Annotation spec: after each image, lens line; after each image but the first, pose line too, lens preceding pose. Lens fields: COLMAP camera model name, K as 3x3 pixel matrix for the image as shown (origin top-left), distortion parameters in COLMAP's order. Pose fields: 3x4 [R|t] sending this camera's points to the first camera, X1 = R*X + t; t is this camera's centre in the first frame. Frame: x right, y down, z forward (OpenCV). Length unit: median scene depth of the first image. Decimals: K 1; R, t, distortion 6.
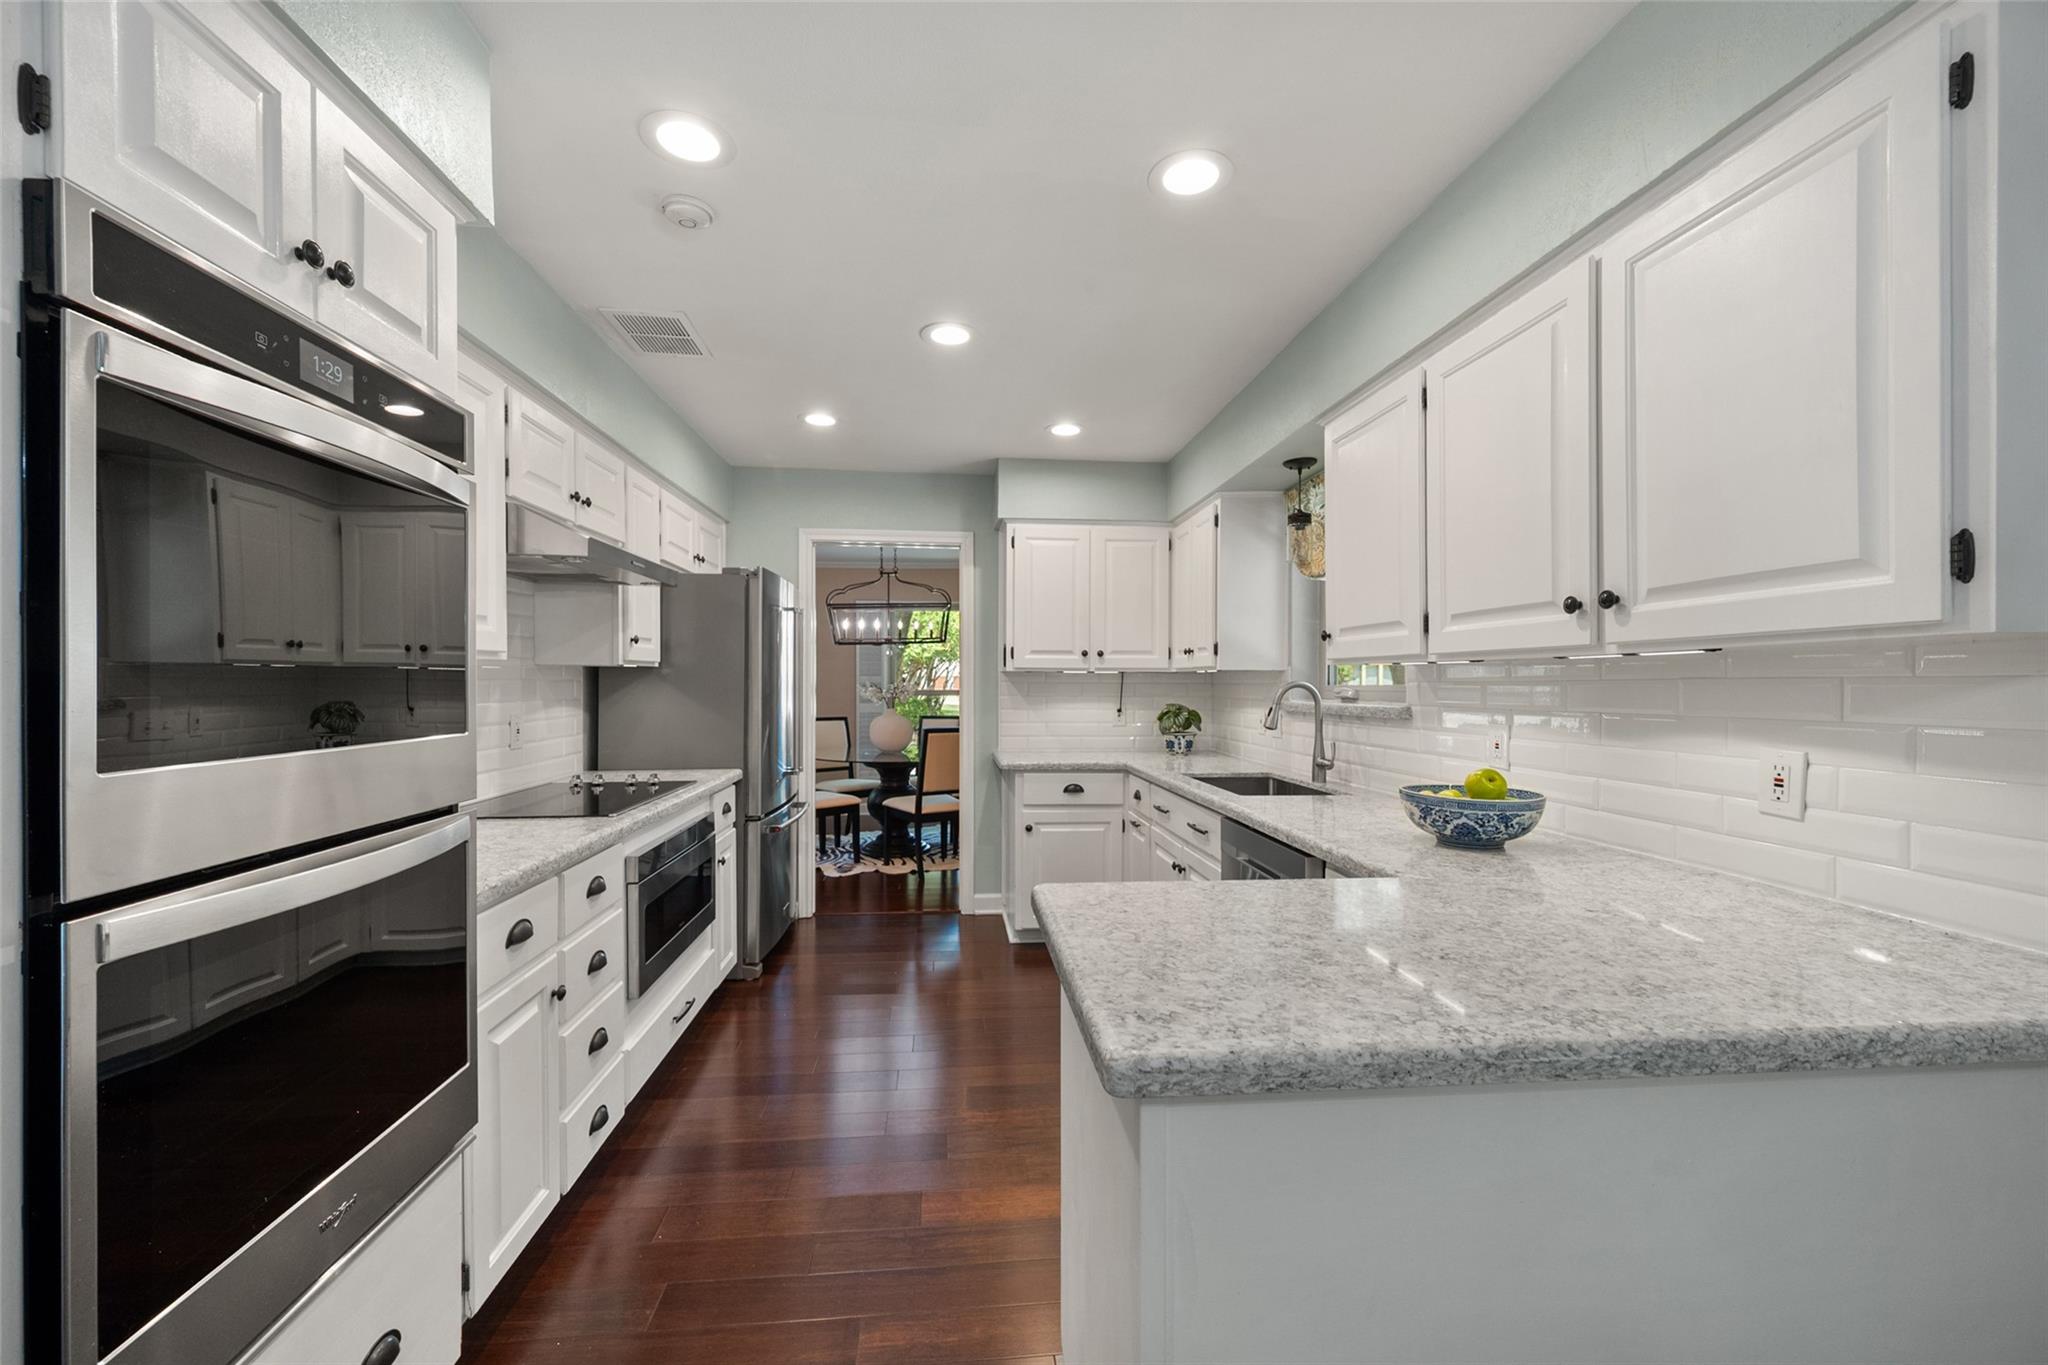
lens RADIAL K [[774.5, 0, 1024.0], [0, 774.5, 682.5], [0, 0, 1]] dist [-0.000677, -0.000097]
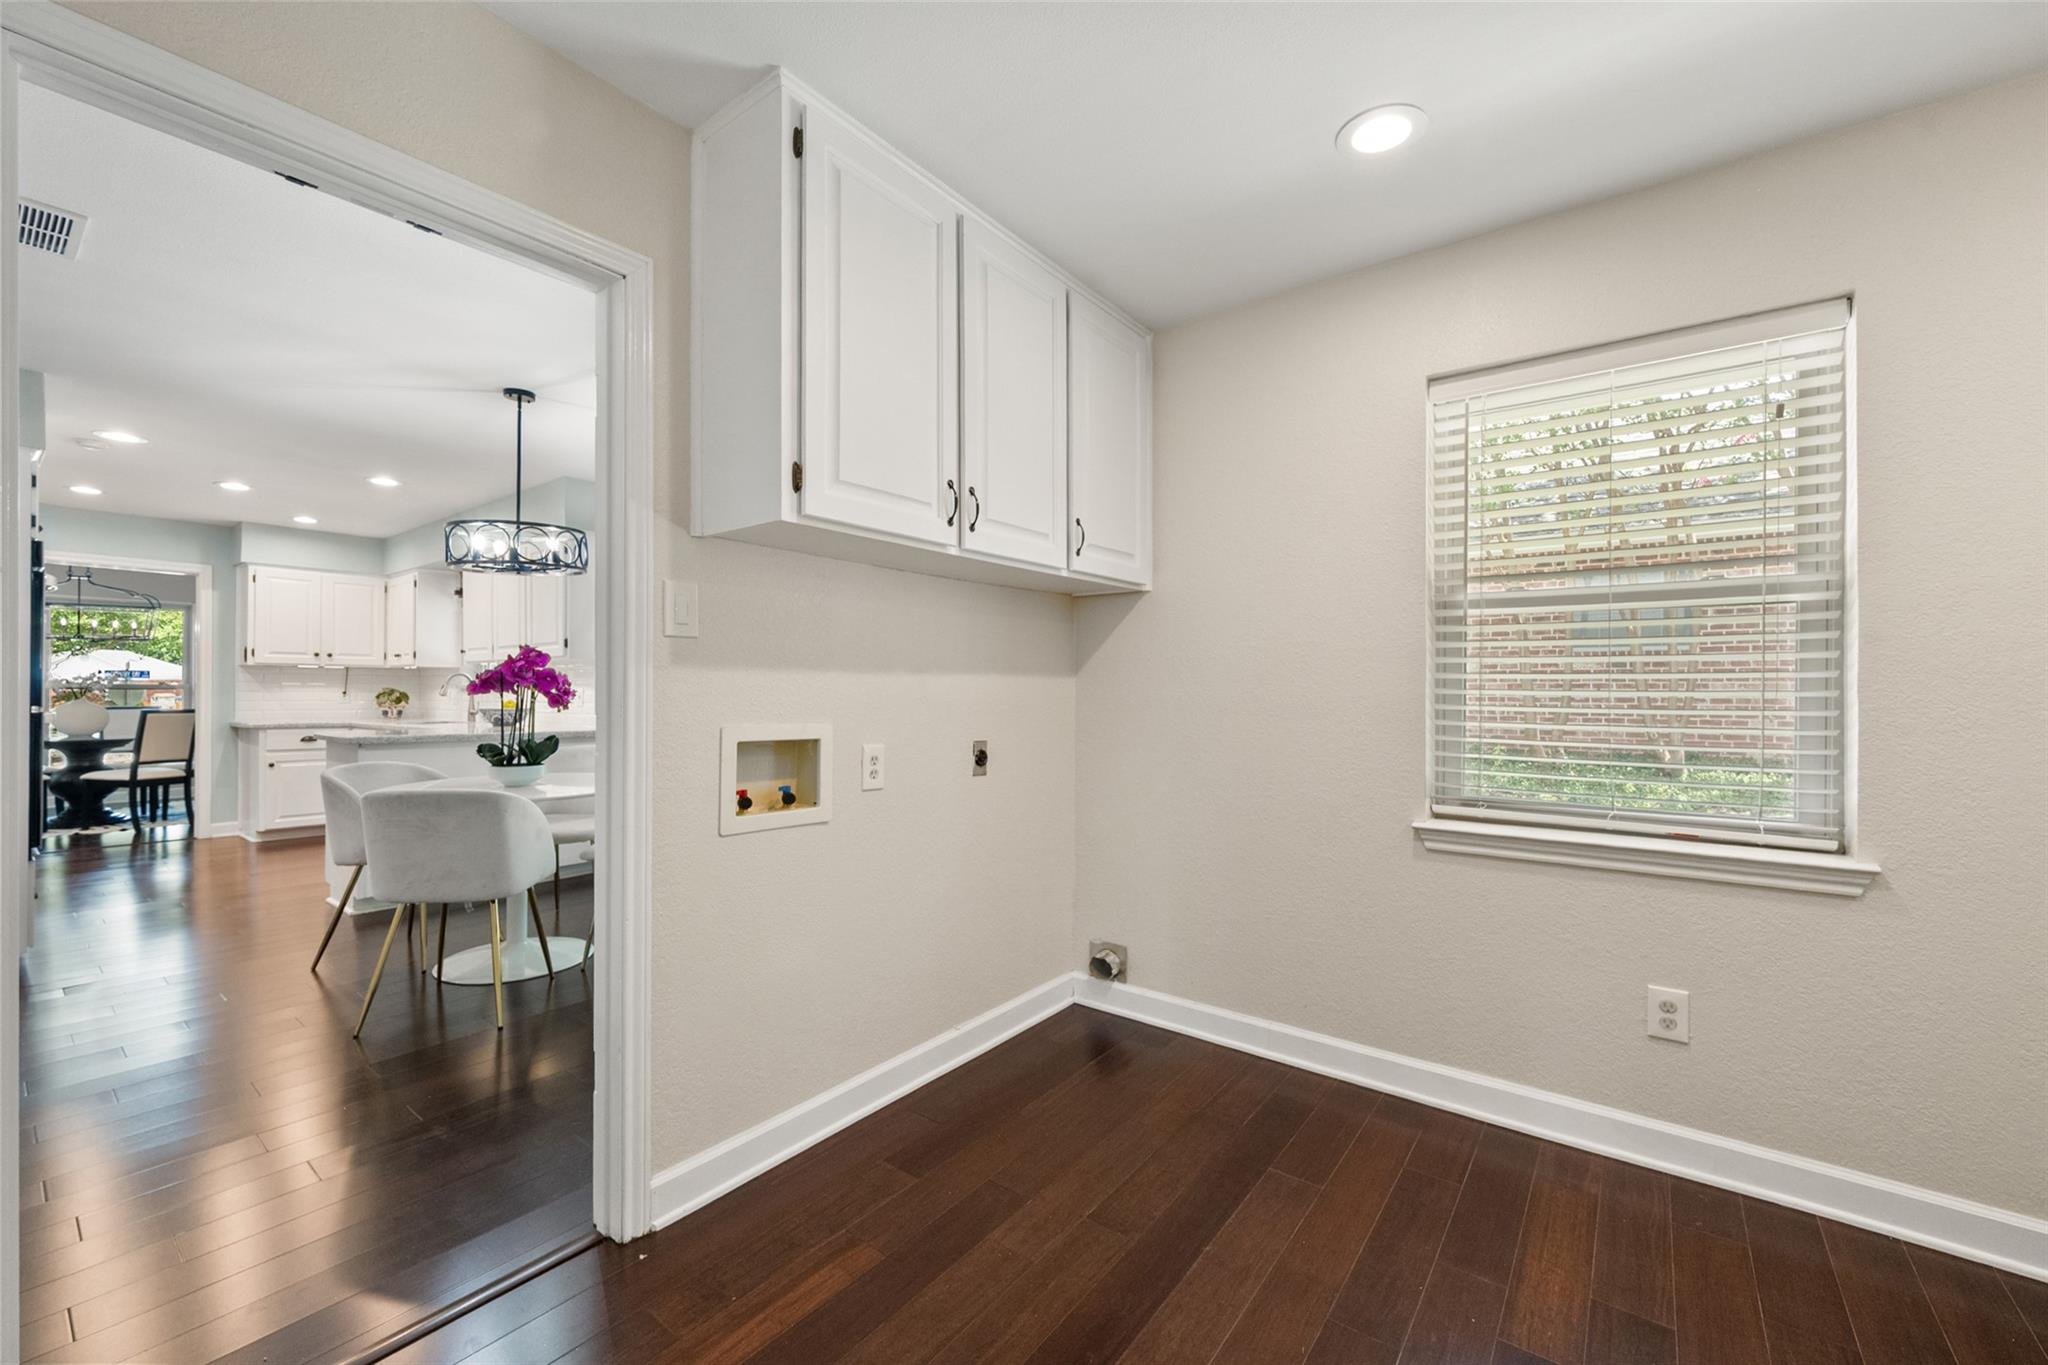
lens RADIAL K [[819.3, 0, 1018.7], [0, 819.3, 691.4], [0, 0, 1]] dist [-0.001561, -0.000291]
pose [[0.682287, 0.002878, 0.731079, -0.159935], [0.000118, 0.999992, -0.004047, 0.043109], [-0.731085, 0.002847, 0.682281, -1.145434]]
